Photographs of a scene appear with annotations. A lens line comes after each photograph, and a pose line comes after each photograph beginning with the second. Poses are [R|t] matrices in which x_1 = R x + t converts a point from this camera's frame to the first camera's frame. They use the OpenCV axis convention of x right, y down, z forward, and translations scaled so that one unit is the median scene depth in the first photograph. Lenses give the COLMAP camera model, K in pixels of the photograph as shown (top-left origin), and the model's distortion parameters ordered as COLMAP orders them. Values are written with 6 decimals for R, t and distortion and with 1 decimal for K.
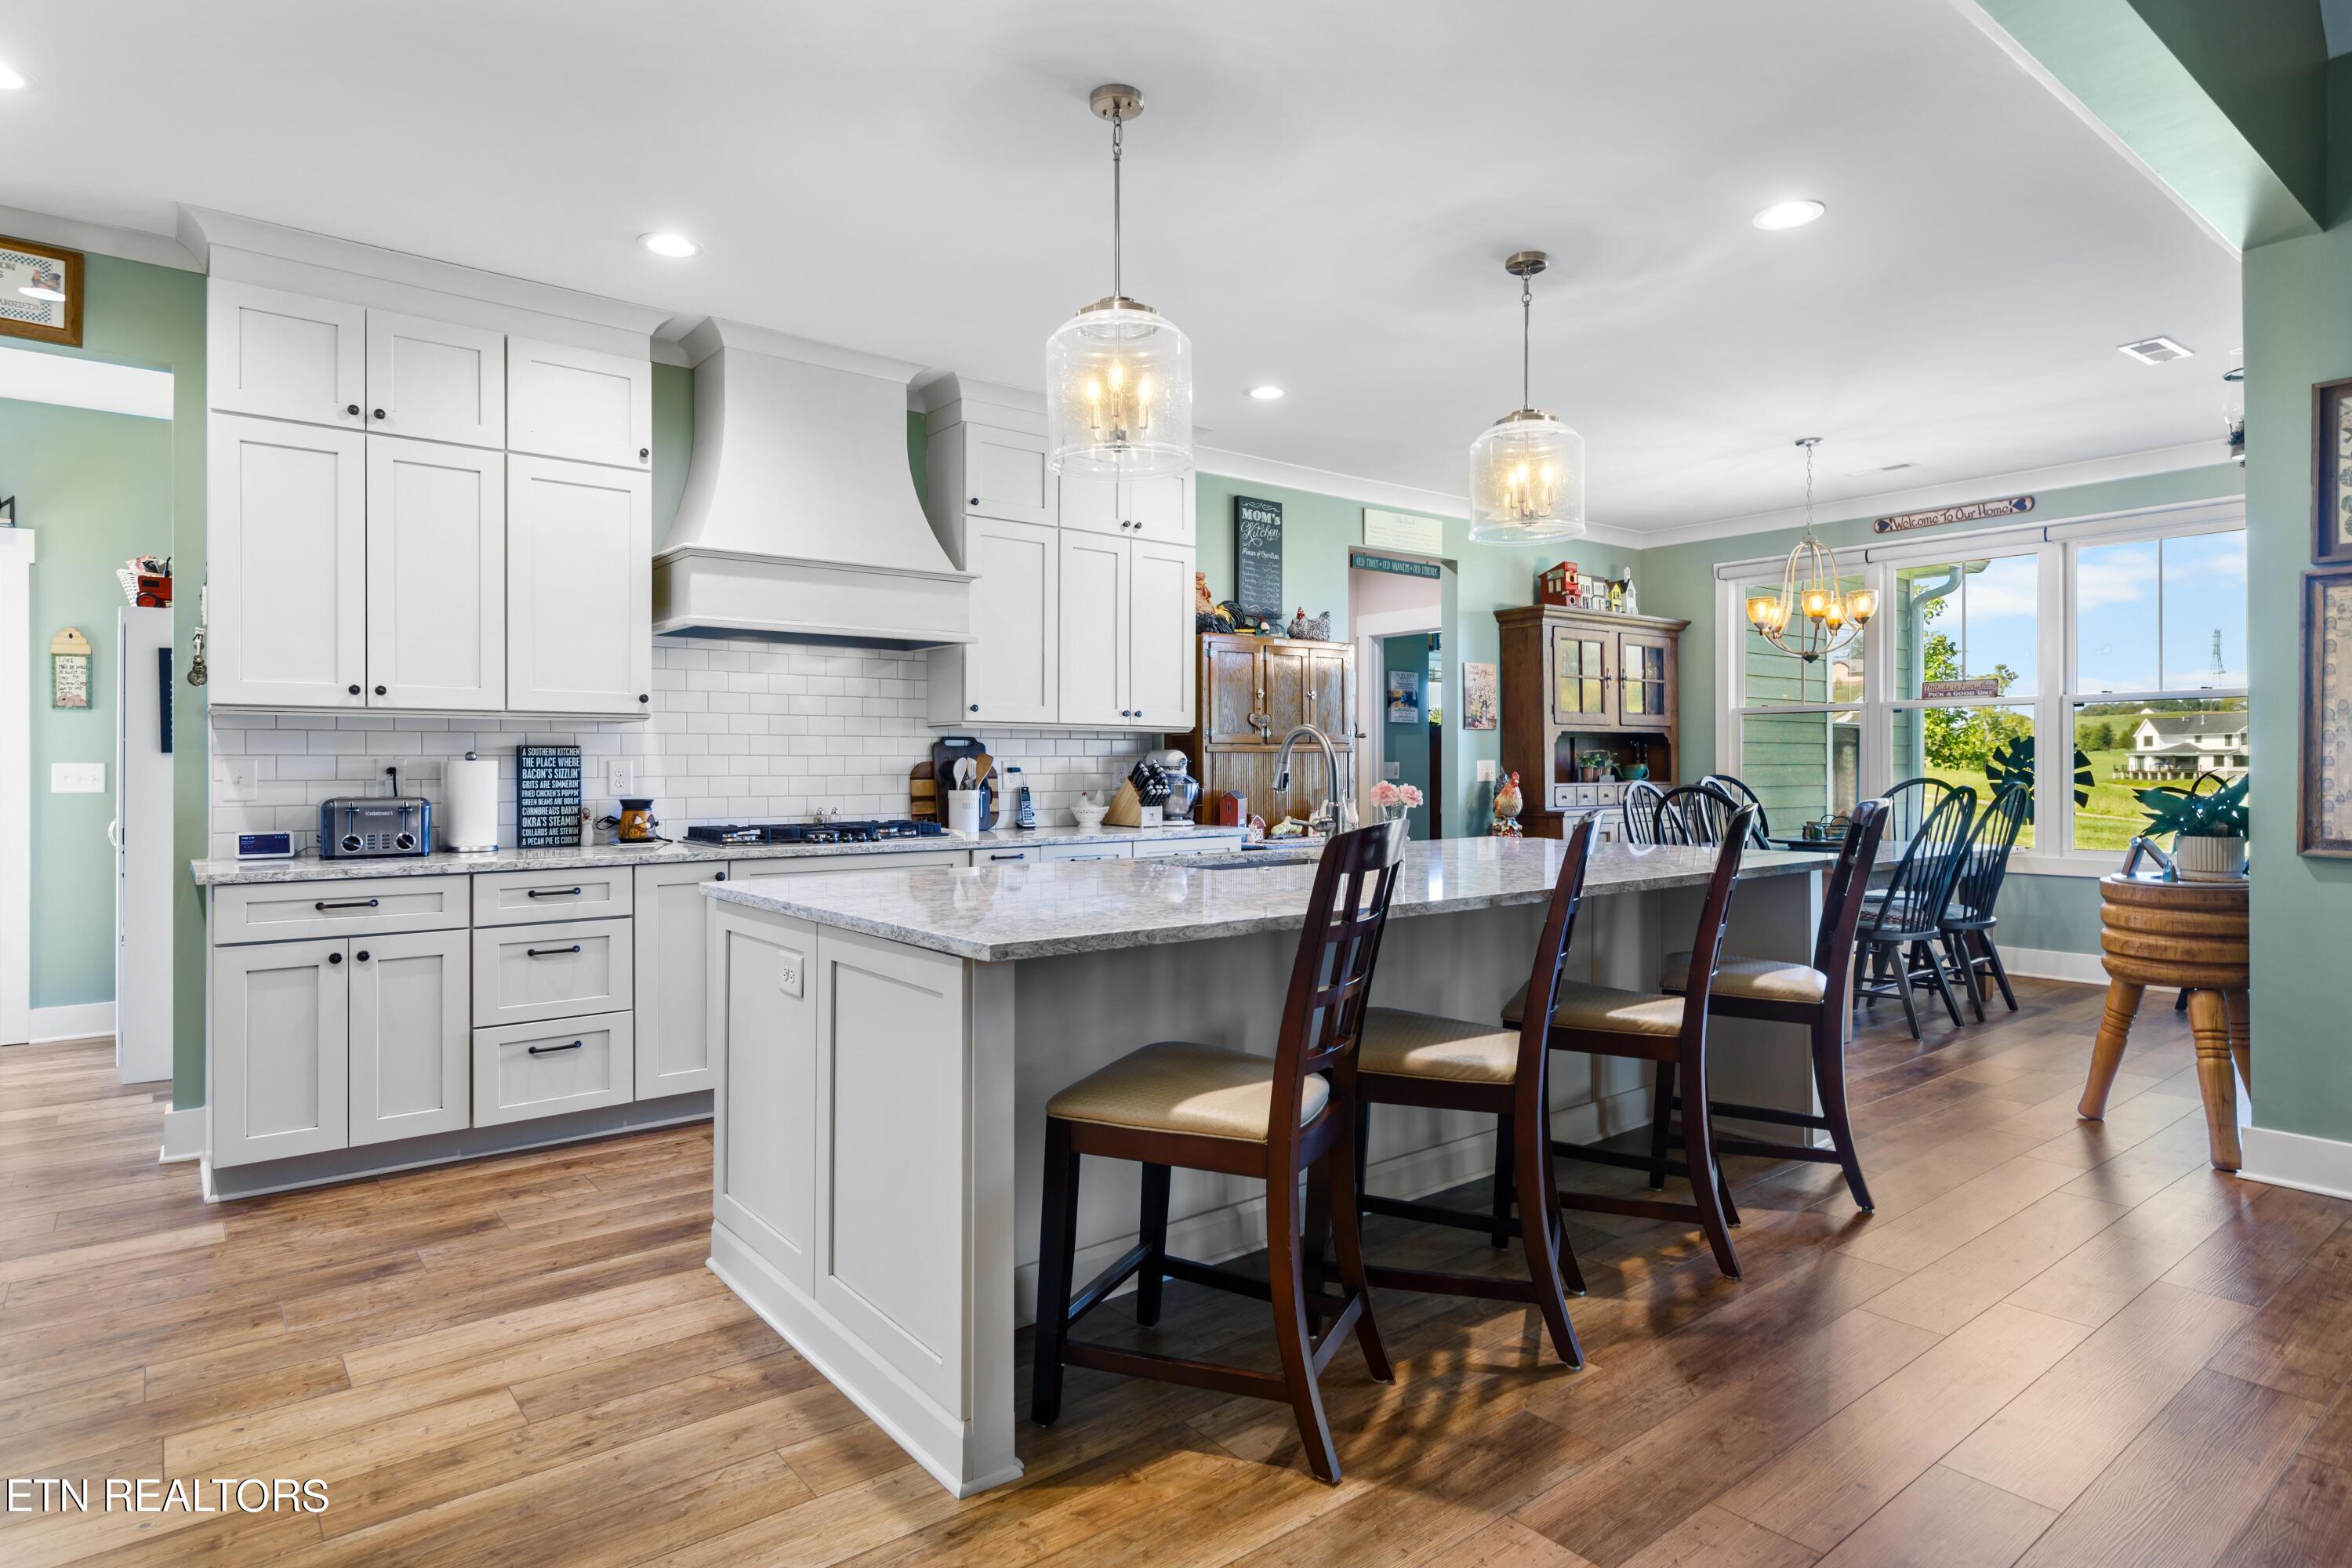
lens RADIAL K [[1276.4, 0, 1179.5], [0, 1276.4, 767.5], [0, 0, 1]] dist [0.002967, -0.000394]
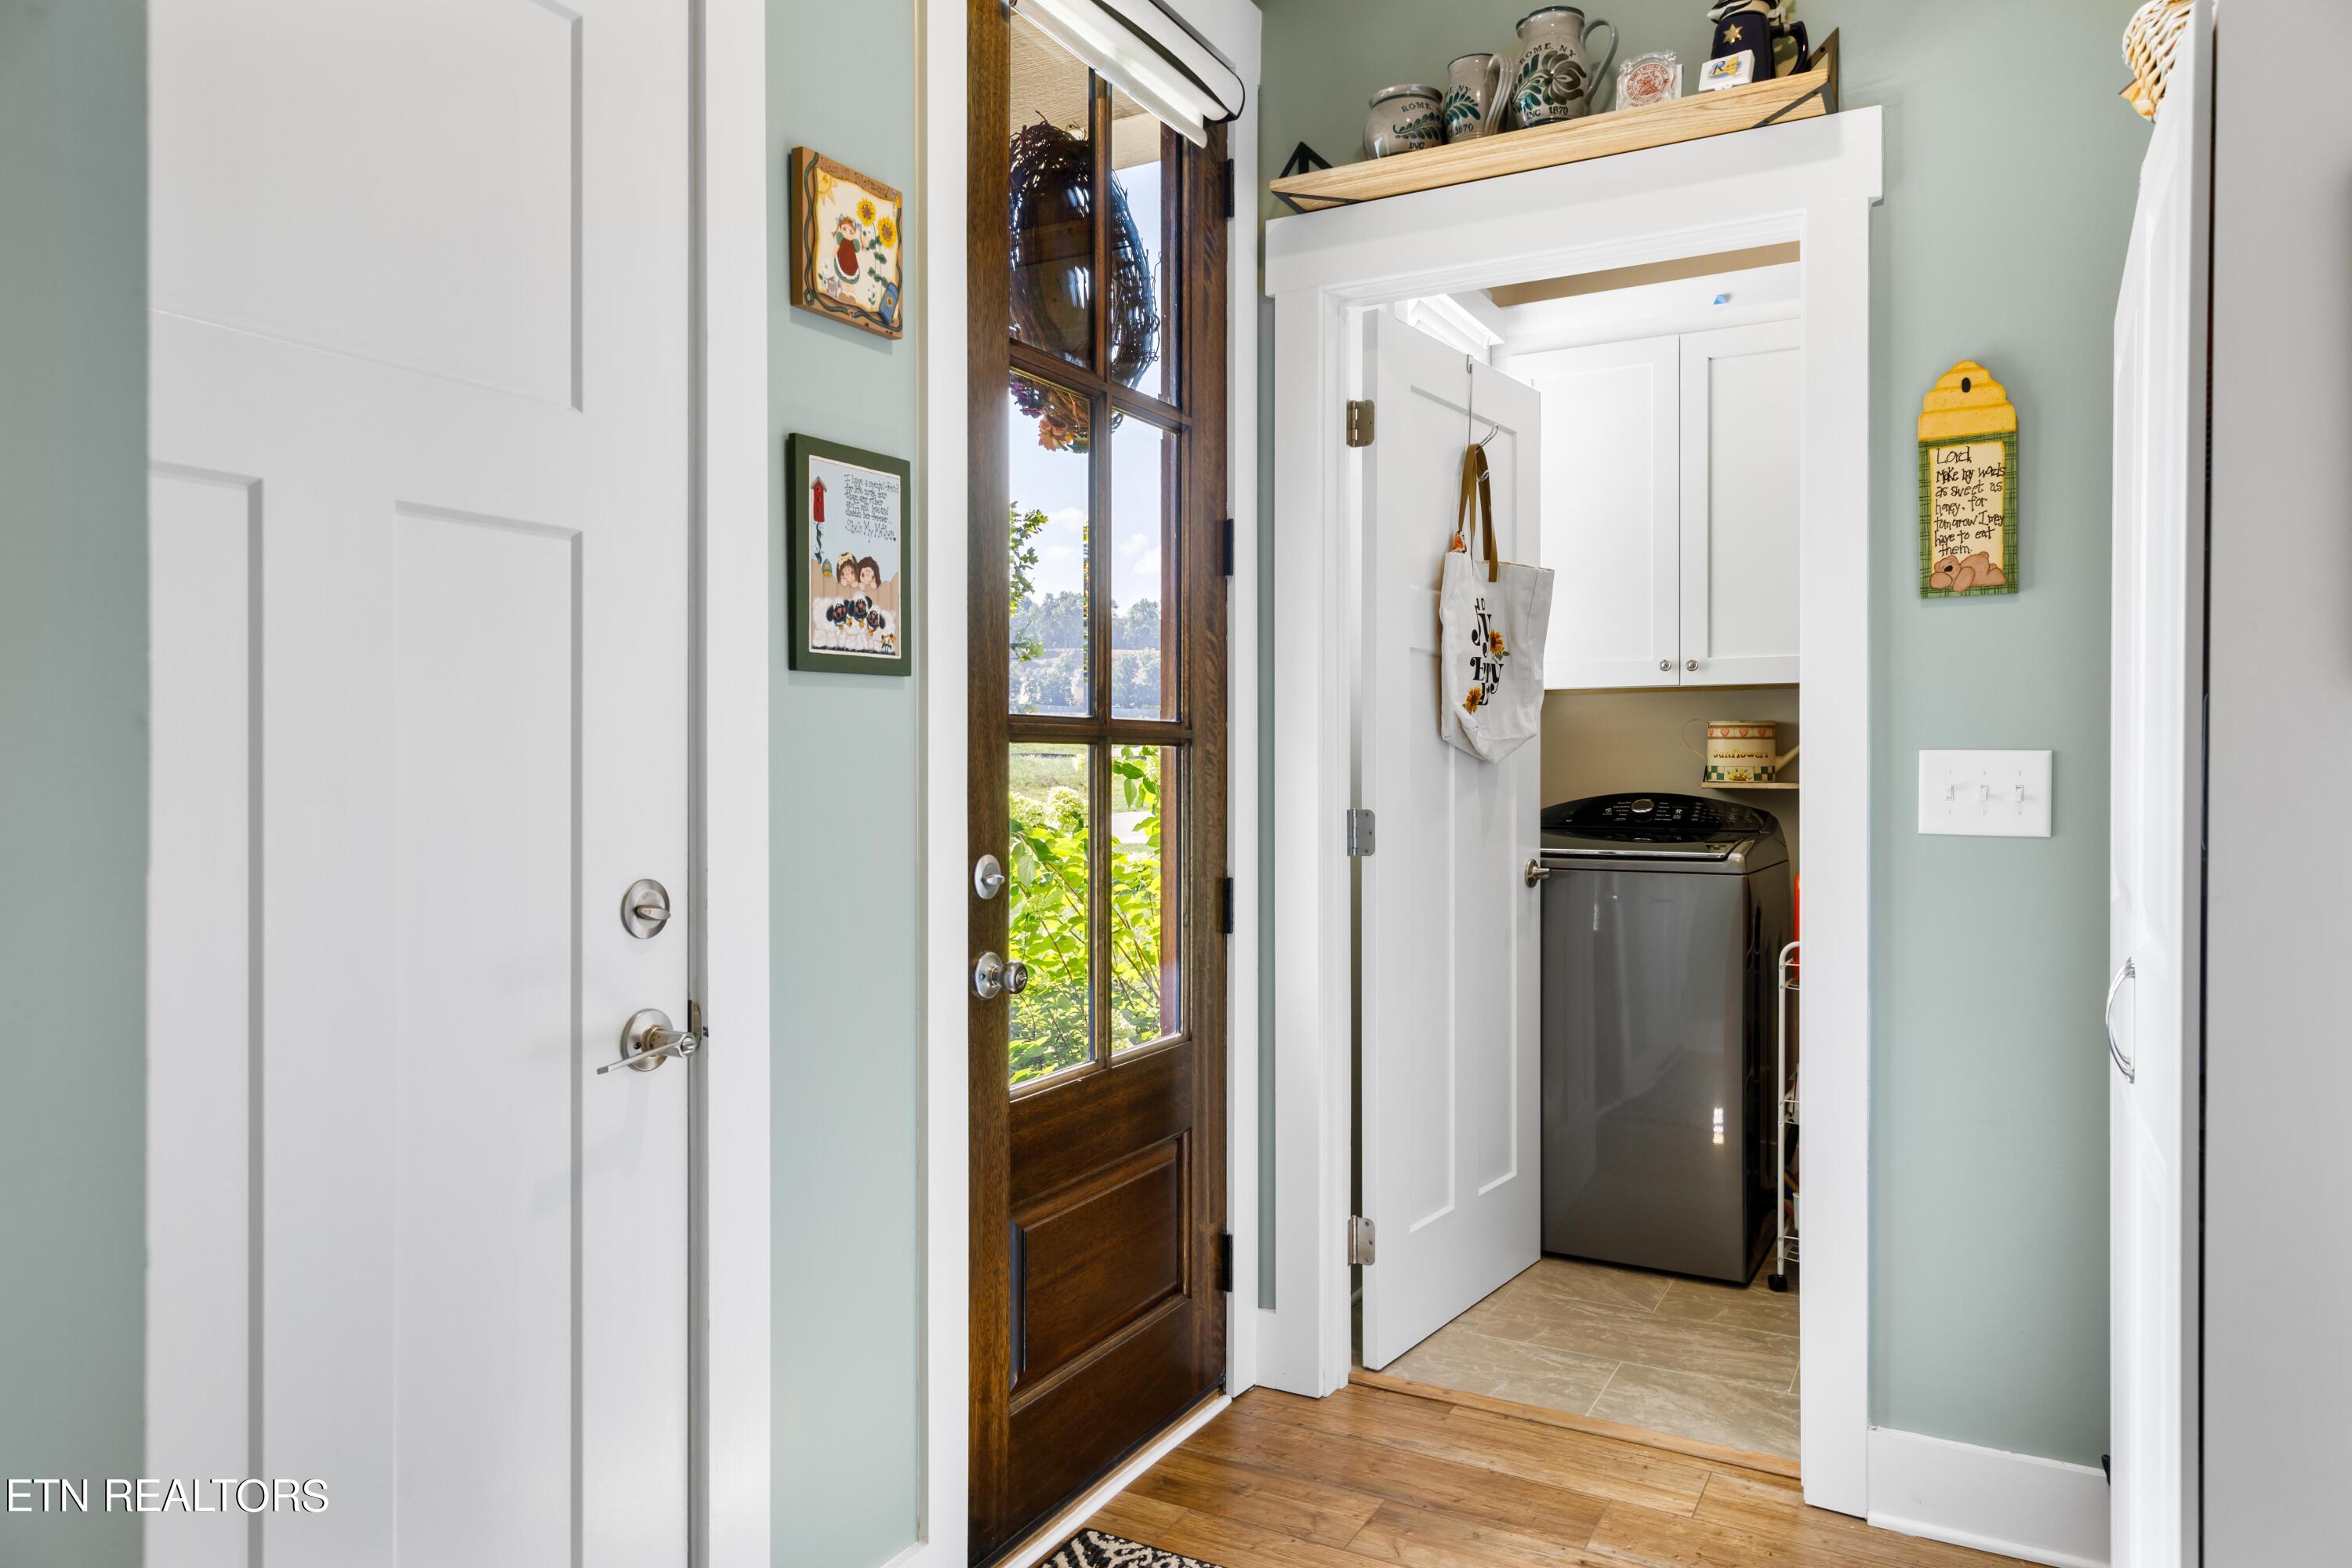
lens RADIAL K [[1510.9, 0, 1179.5], [0, 1510.9, 777.5], [0, 0, 1]] dist [0.000149, 0.000667]
pose [[0.383213, 0.006046, -0.923640, -0.566997], [-0.001290, 0.999981, 0.006011, 0.001656], [0.923659, -0.001113, 0.383213, 0.642945]]
